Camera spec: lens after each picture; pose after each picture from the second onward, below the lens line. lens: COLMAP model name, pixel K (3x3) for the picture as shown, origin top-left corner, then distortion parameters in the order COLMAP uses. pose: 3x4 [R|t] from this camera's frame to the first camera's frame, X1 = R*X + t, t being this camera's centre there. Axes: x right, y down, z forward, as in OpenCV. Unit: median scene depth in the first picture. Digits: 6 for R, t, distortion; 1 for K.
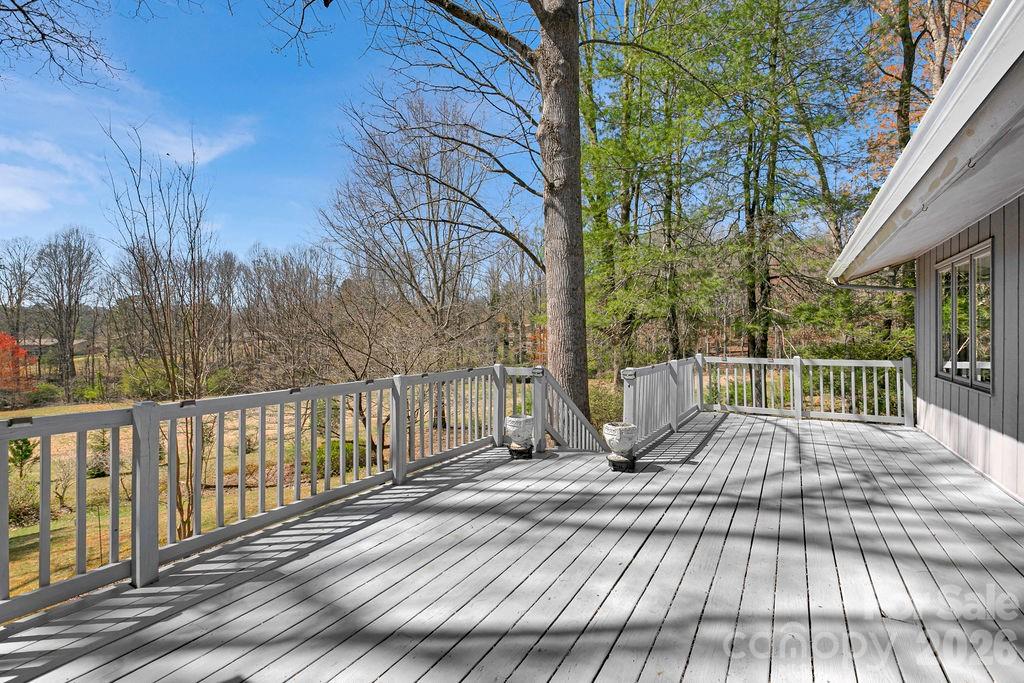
lens RADIAL K [[475.9, 0, 508.2], [0, 475.9, 338.1], [0, 0, 1]] dist [0.009698, -0.000475]
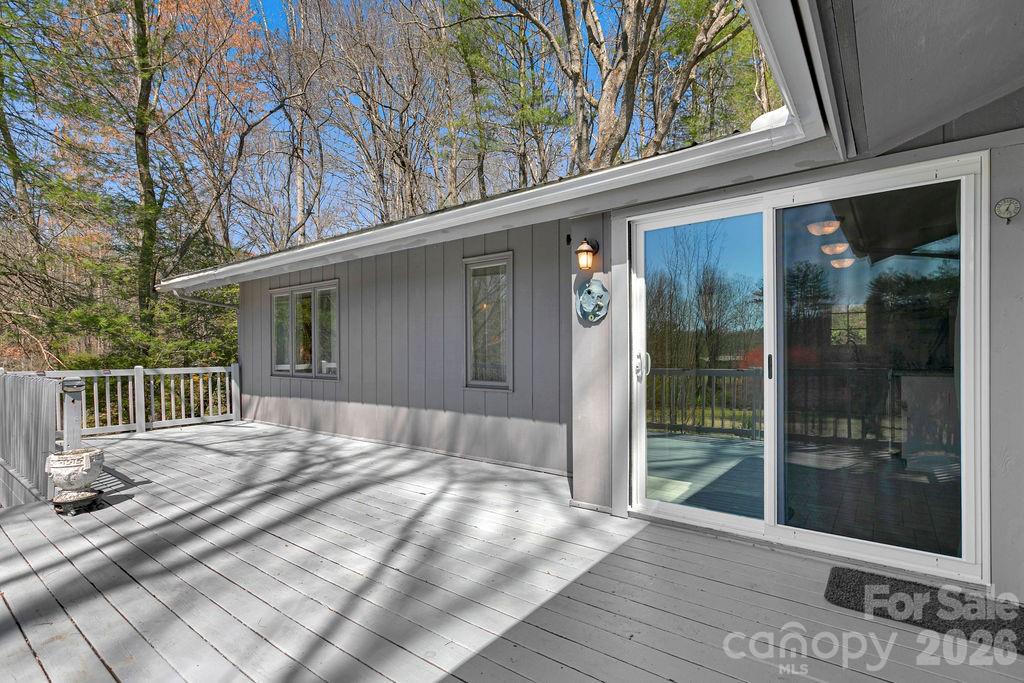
lens RADIAL K [[475.9, 0, 519.3], [0, 475.9, 347.6], [0, 0, 1]] dist [0.009698, -0.000475]
pose [[0.146966, -0.003123, 0.989137, -0.253828], [0.001435, 0.999995, 0.002944, -0.001383], [-0.989140, 0.000987, 0.146970, 0.105203]]
